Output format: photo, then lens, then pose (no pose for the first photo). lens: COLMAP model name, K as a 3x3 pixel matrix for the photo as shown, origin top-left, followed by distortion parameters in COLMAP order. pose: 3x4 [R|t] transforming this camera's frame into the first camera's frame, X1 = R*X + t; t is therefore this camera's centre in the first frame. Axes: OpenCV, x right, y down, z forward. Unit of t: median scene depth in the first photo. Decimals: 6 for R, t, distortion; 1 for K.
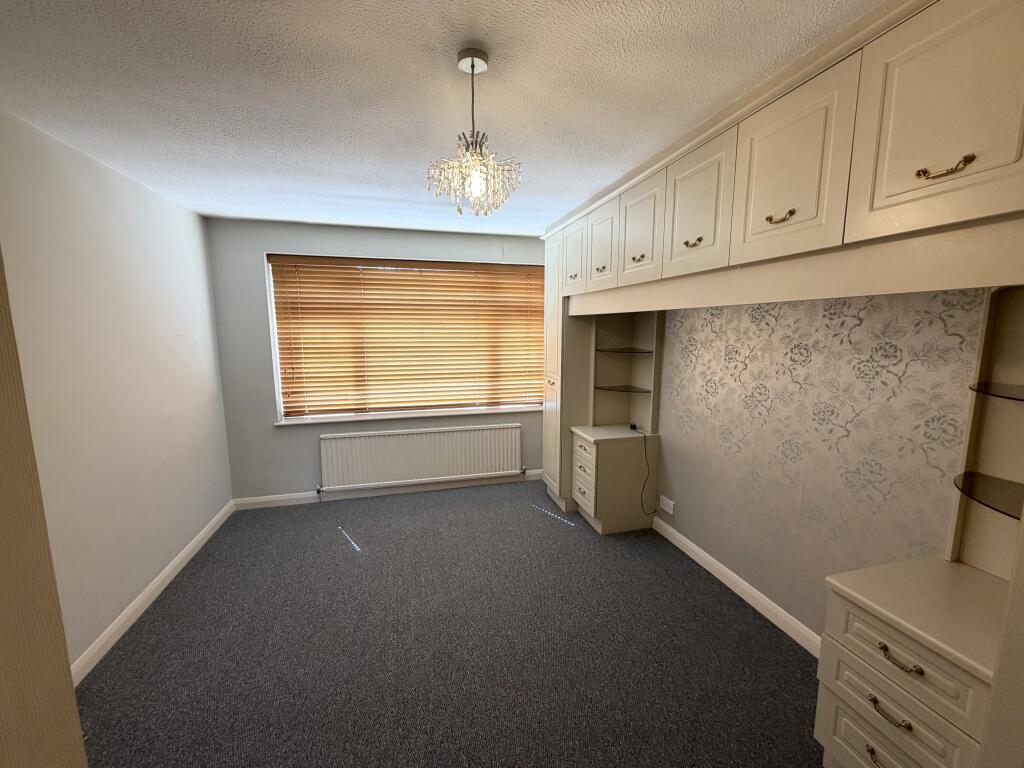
lens RADIAL K [[412.1, 0, 516.2], [0, 412.1, 383.2], [0, 0, 1]] dist [-0.000735, -0.000059]
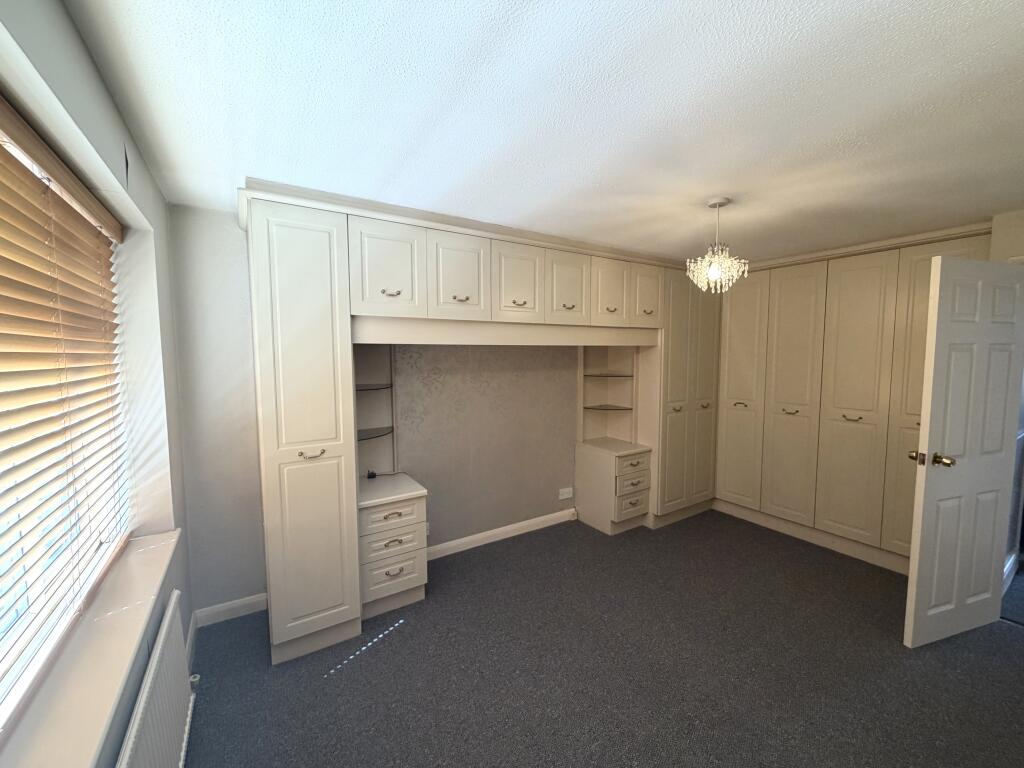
lens RADIAL K [[412.1, 0, 516.2], [0, 412.1, 383.2], [0, 0, 1]] dist [-0.000735, -0.000059]
pose [[-0.300234, -0.077711, 0.950695, -0.861627], [0.129935, 0.984054, 0.121472, -0.209827], [-0.944974, 0.159998, -0.285349, 1.343569]]
